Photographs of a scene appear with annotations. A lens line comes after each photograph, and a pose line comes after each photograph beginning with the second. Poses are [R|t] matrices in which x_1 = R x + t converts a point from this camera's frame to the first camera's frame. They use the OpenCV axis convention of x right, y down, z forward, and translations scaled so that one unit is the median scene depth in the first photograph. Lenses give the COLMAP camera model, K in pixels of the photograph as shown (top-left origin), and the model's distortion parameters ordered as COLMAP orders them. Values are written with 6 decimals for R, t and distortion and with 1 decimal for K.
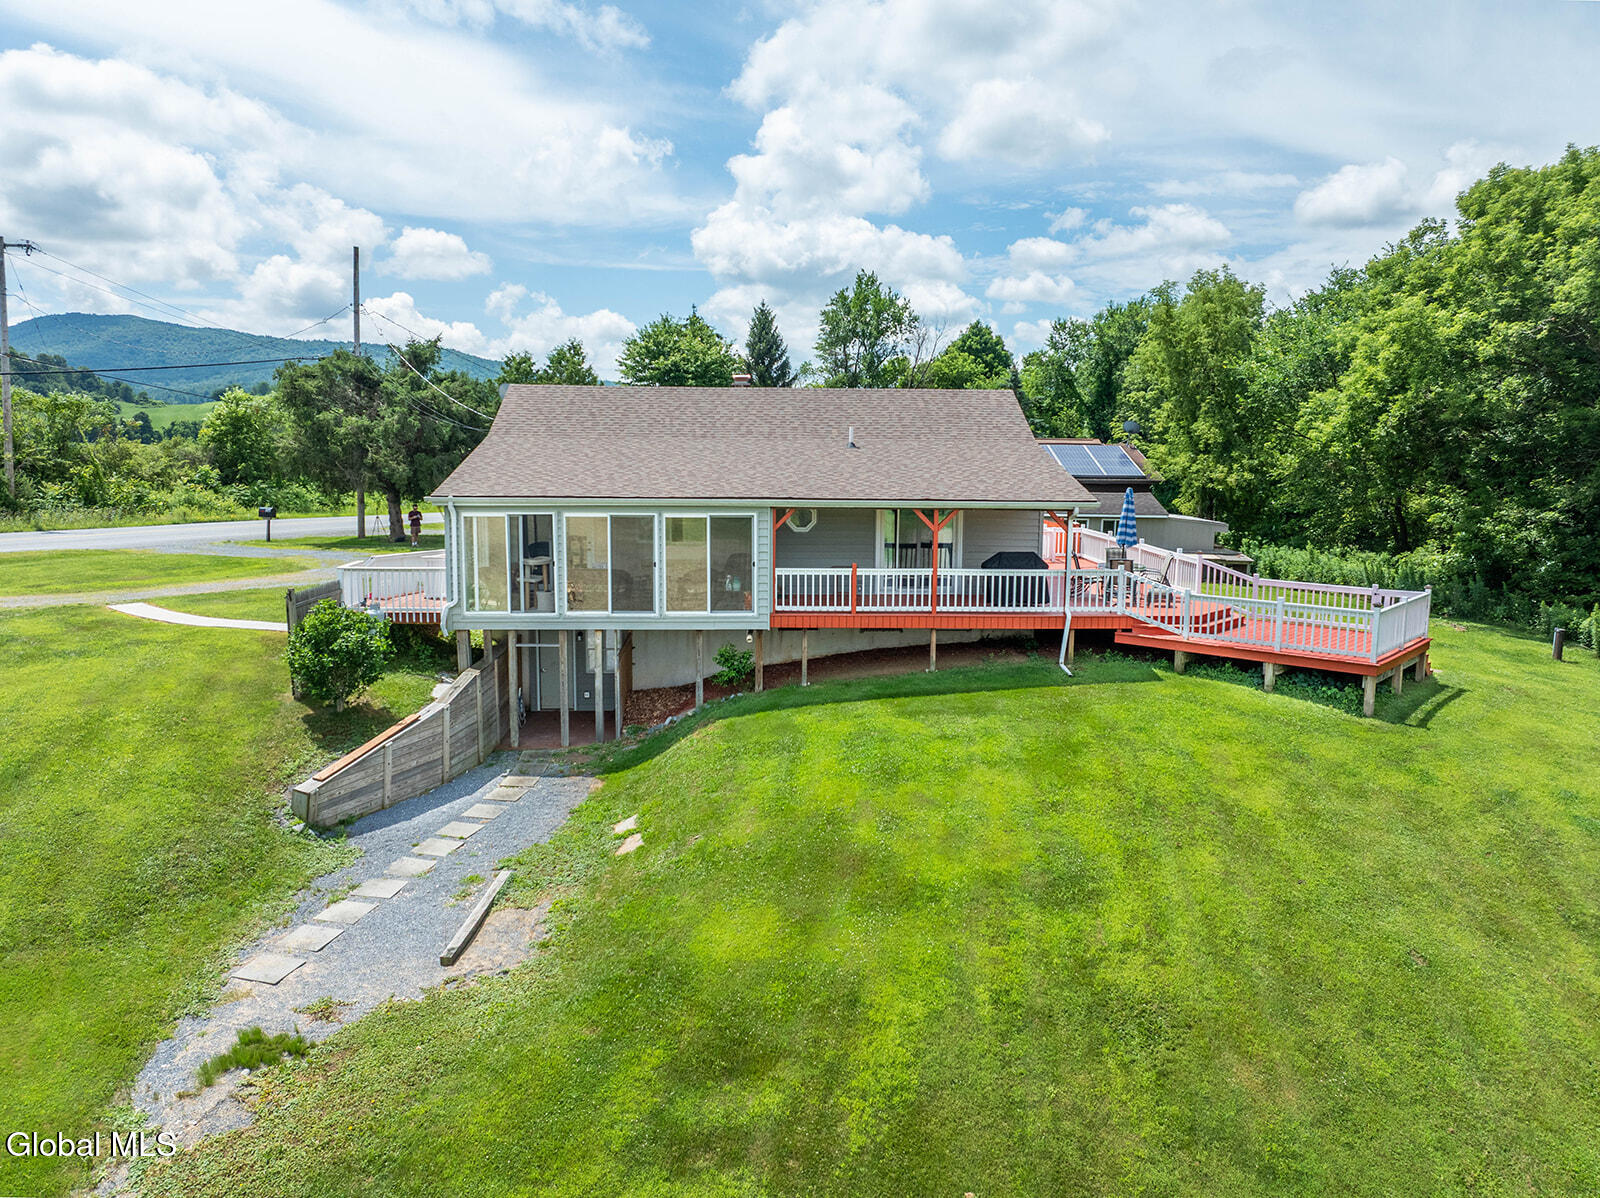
lens RADIAL K [[1122.7, 0, 806.8], [0, 1122.7, 603.9], [0, 0, 1]] dist [-0.040587, 0.002403]
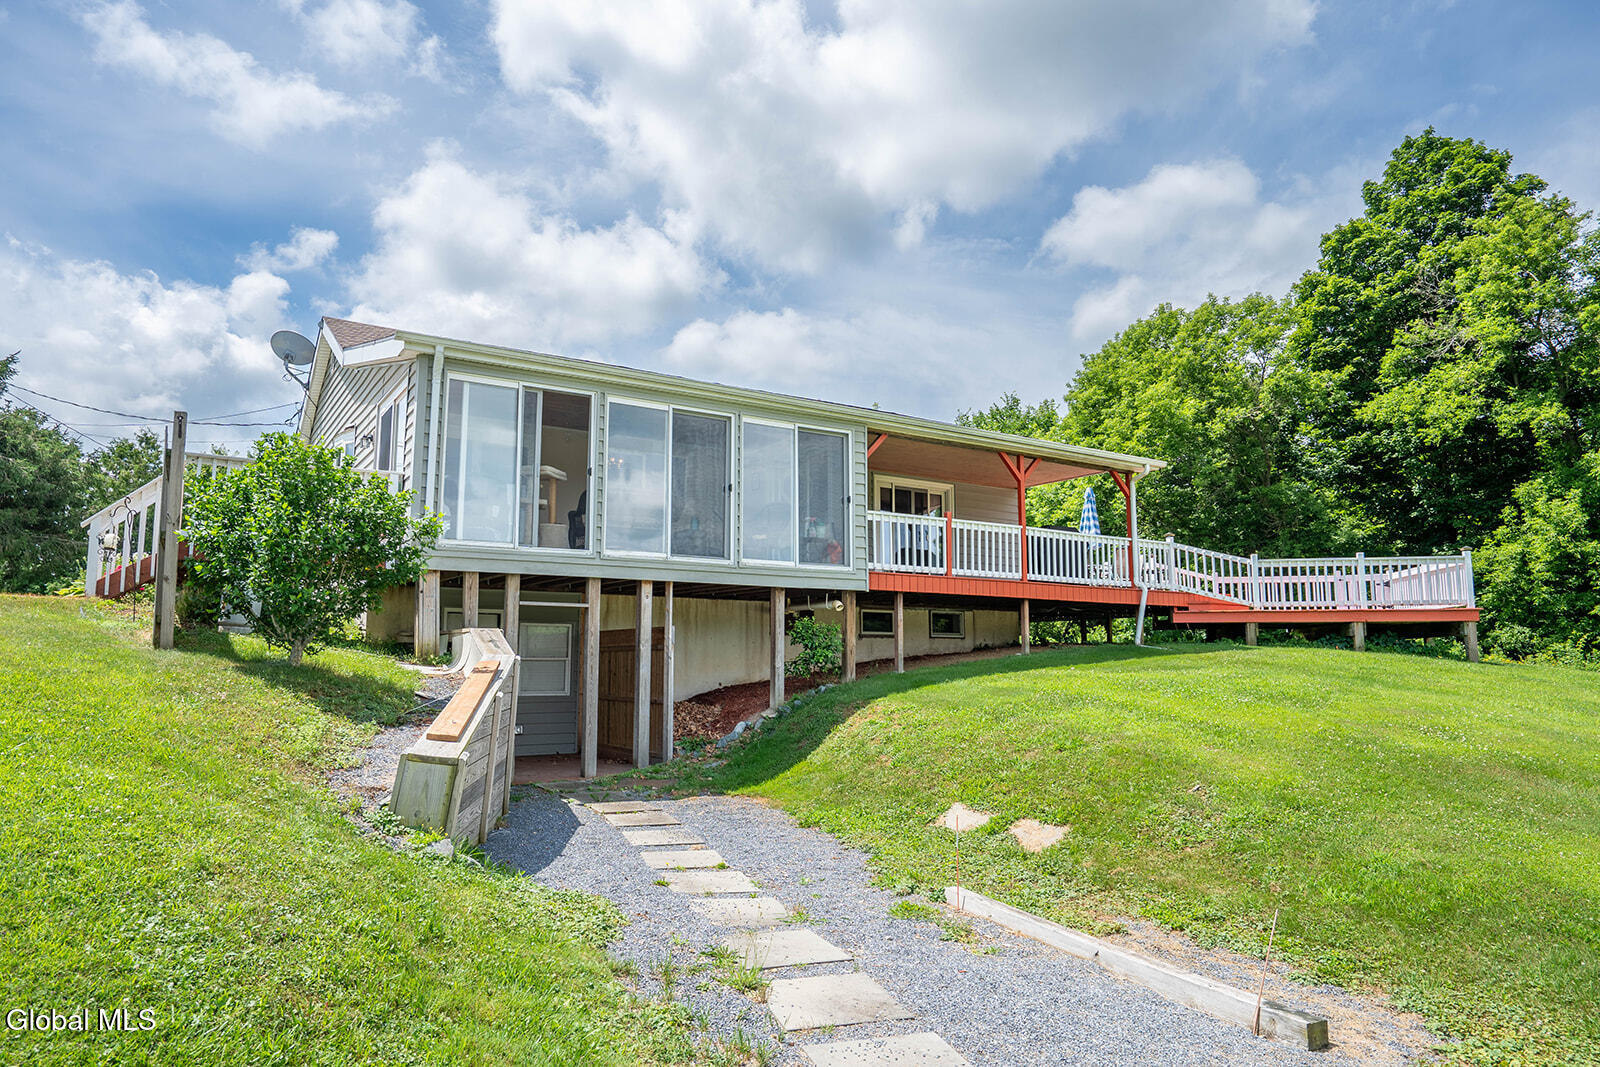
lens RADIAL K [[997.8, 0, 780.1], [0, 997.8, 536.2], [0, 0, 1]] dist [-0.000364, 0.001619]
pose [[0.871783, 0.055039, 0.486790, -0.402881], [0.080898, 0.963852, -0.253858, 0.149806], [-0.483166, 0.260690, 0.835818, 0.486105]]
